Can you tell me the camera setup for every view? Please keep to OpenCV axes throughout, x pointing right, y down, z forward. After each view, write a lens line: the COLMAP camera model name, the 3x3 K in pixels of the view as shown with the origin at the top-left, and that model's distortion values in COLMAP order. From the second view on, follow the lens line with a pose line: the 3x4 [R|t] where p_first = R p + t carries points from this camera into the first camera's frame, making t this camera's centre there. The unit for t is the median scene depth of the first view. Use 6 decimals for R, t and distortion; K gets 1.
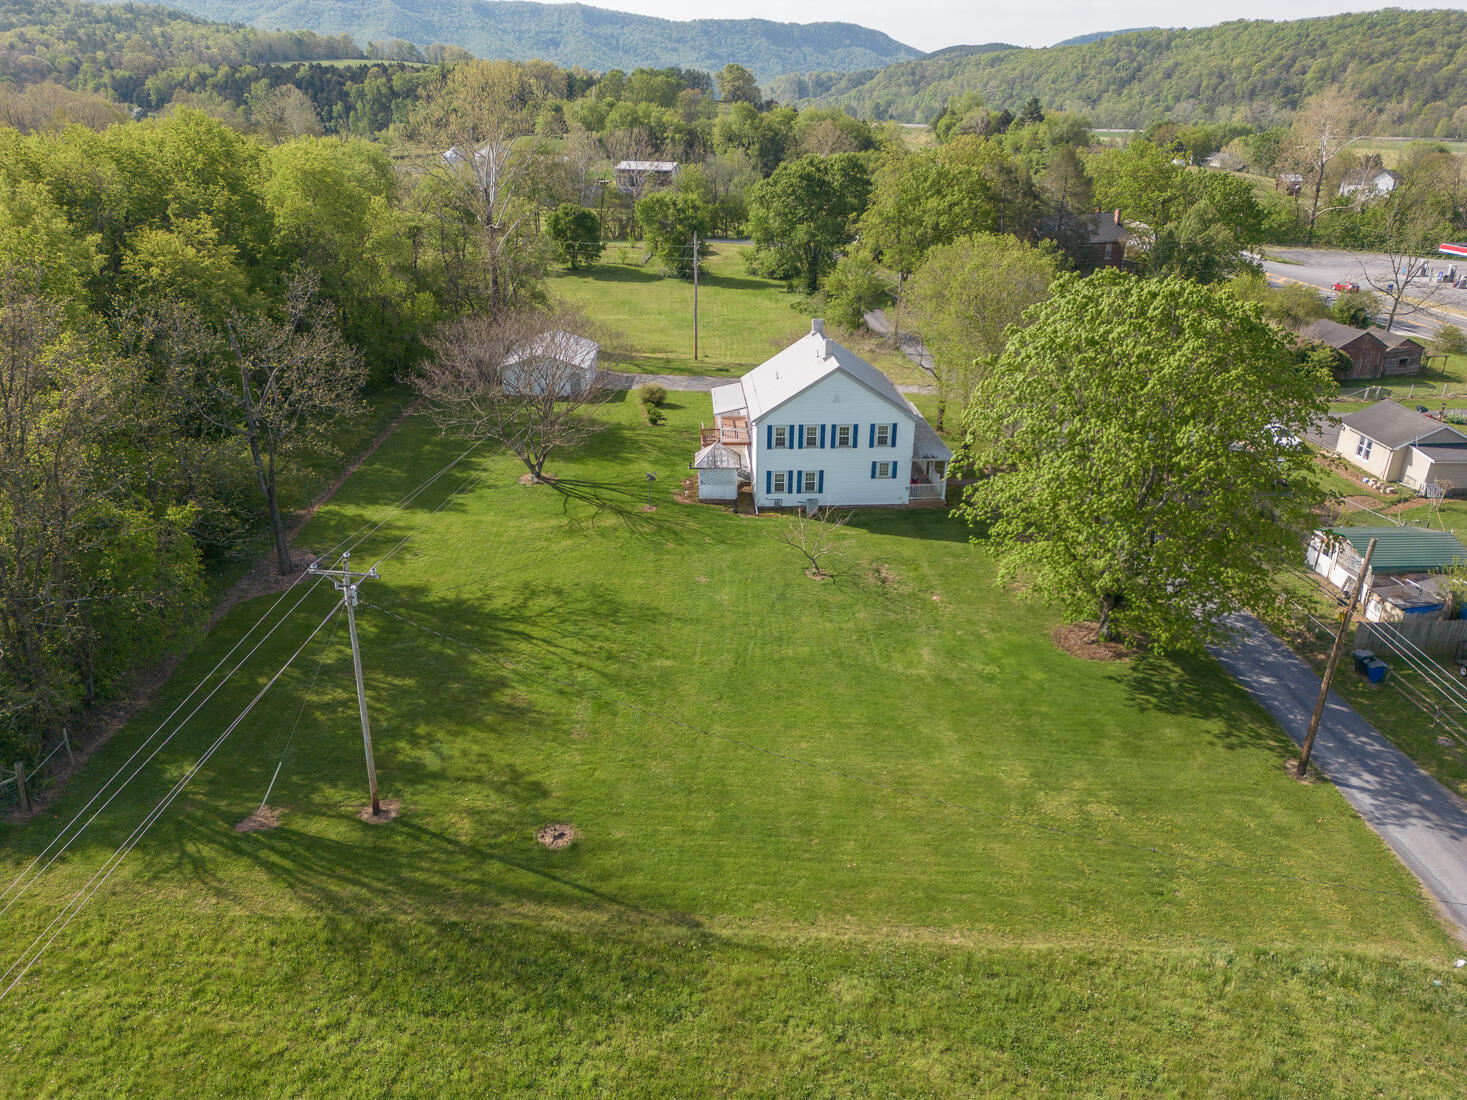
lens RADIAL K [[1024.0, 0, 733.5], [0, 1024.0, 550.0], [0, 0, 1]] dist [0.076025, -0.037064]
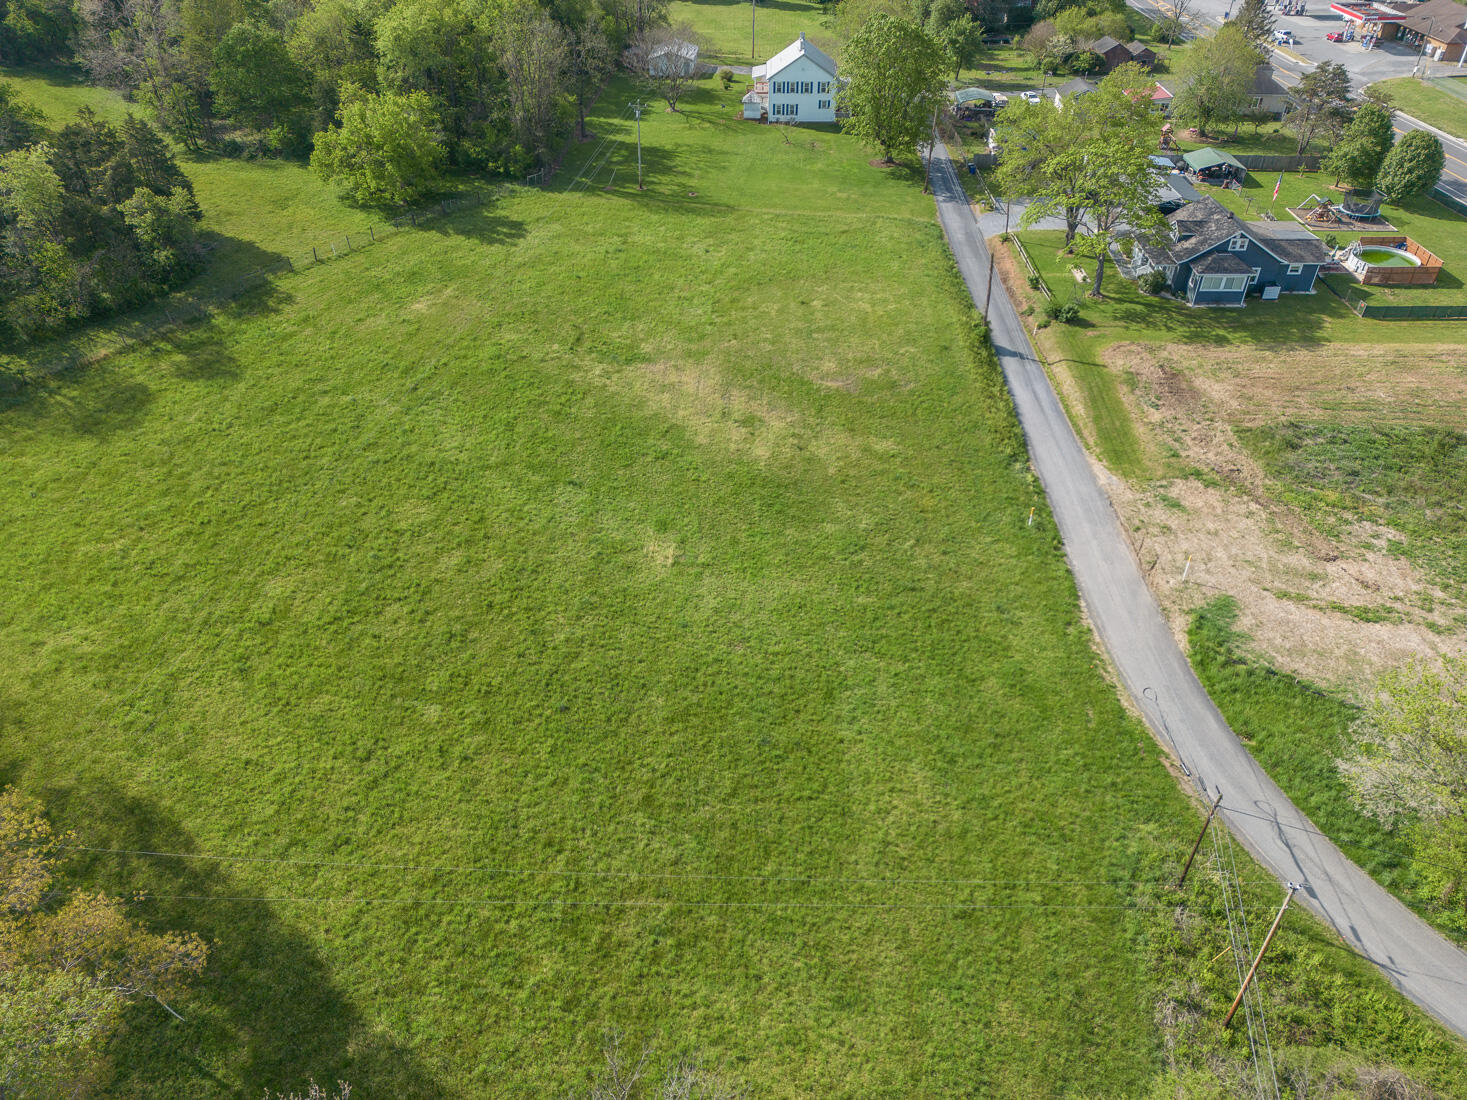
lens RADIAL K [[1024.0, 0, 733.5], [0, 1024.0, 550.0], [0, 0, 1]] dist [0.076025, -0.037064]
pose [[0.996910, 0.042862, -0.065824, 0.136801], [-0.026124, 0.971214, 0.236771, 0.341417], [0.074078, -0.234320, 0.969333, -1.485446]]
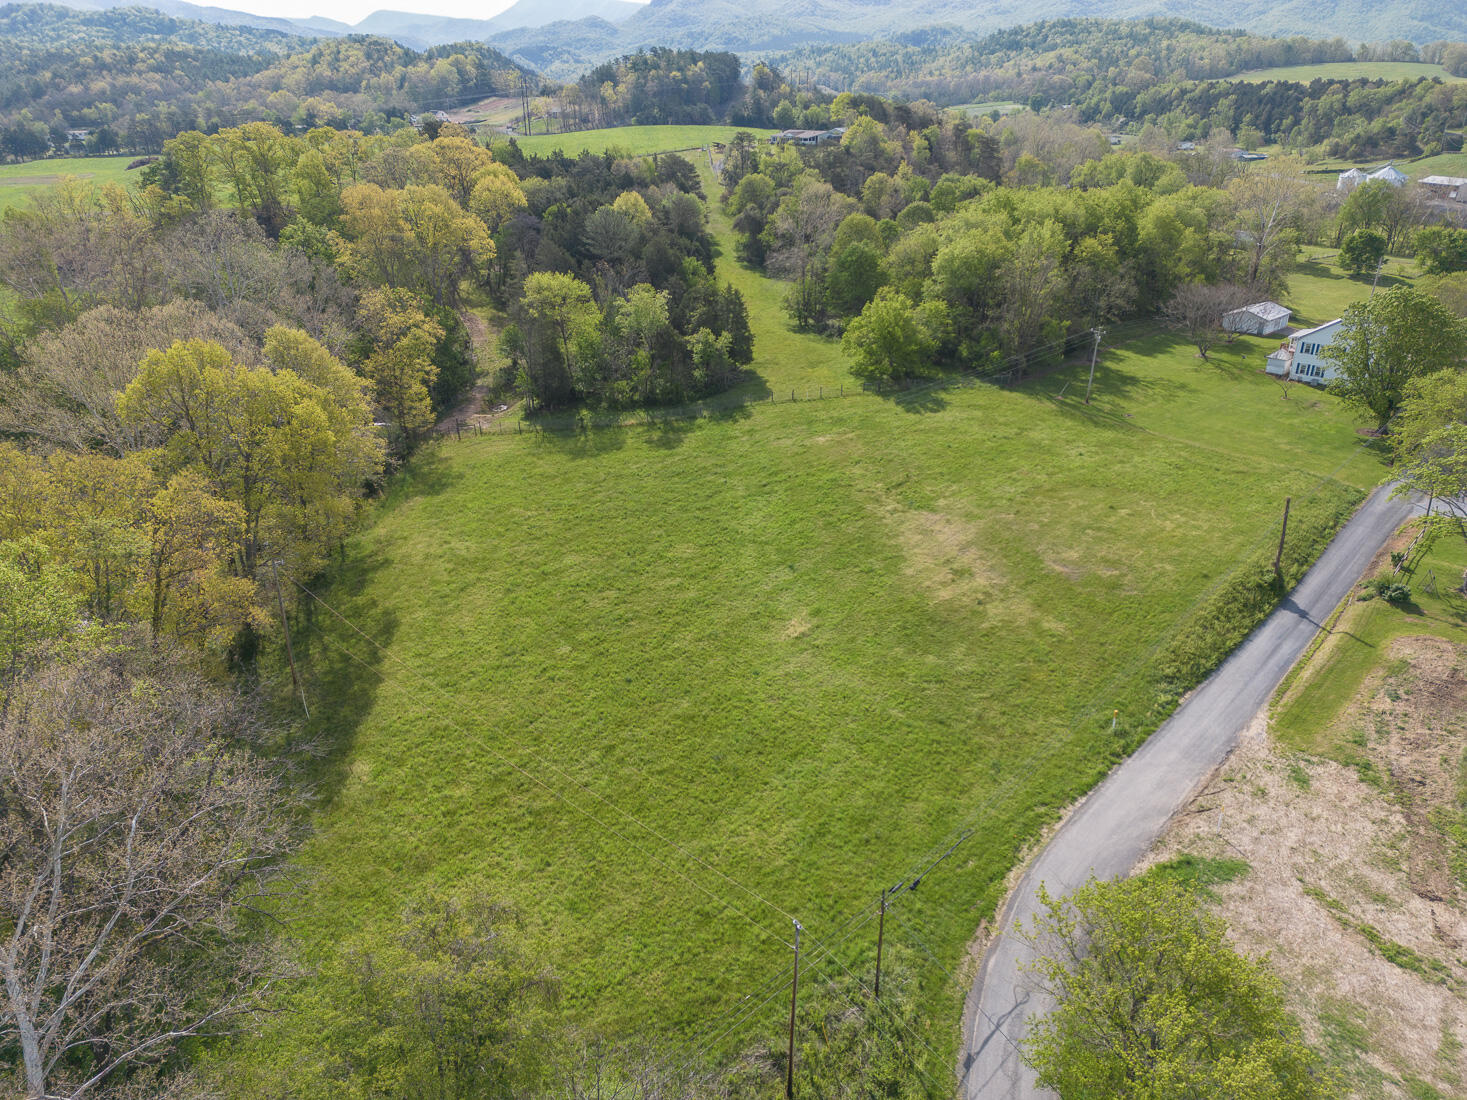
lens RADIAL K [[1015.8, 0, 733.5], [0, 1015.8, 550.0], [0, 0, 1]] dist [0.101452, -0.120344]
pose [[0.683916, 0.291902, -0.668620, 0.810742], [-0.283665, 0.950752, 0.124919, 0.373876], [0.672155, 0.104230, 0.733037, -1.442805]]
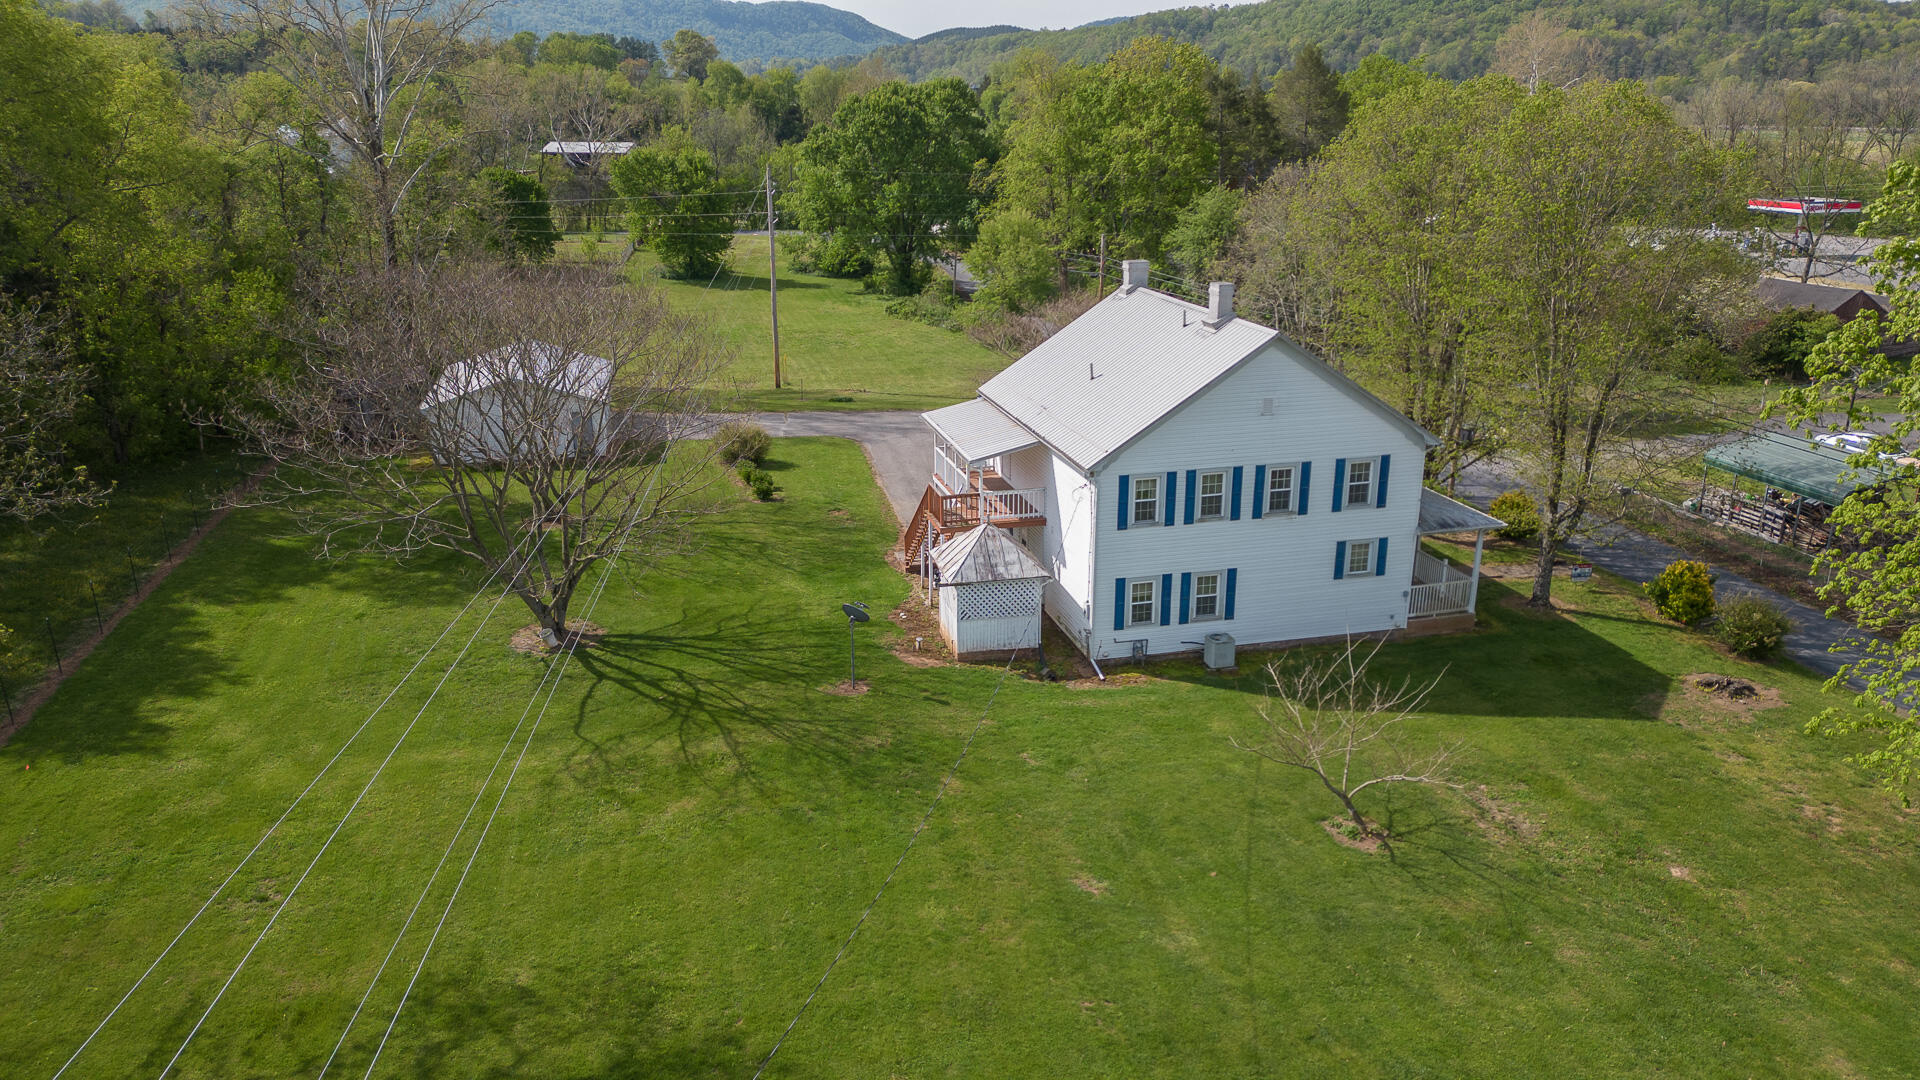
lens RADIAL K [[1332.6, 0, 960.0], [0, 1332.6, 540.0], [0, 0, 1]] dist [0.113917, -0.109761]
pose [[0.979694, -0.069732, 0.187982, -0.136560], [0.086981, 0.992566, -0.085124, -0.049236], [-0.180649, 0.099746, 0.978477, 0.433309]]
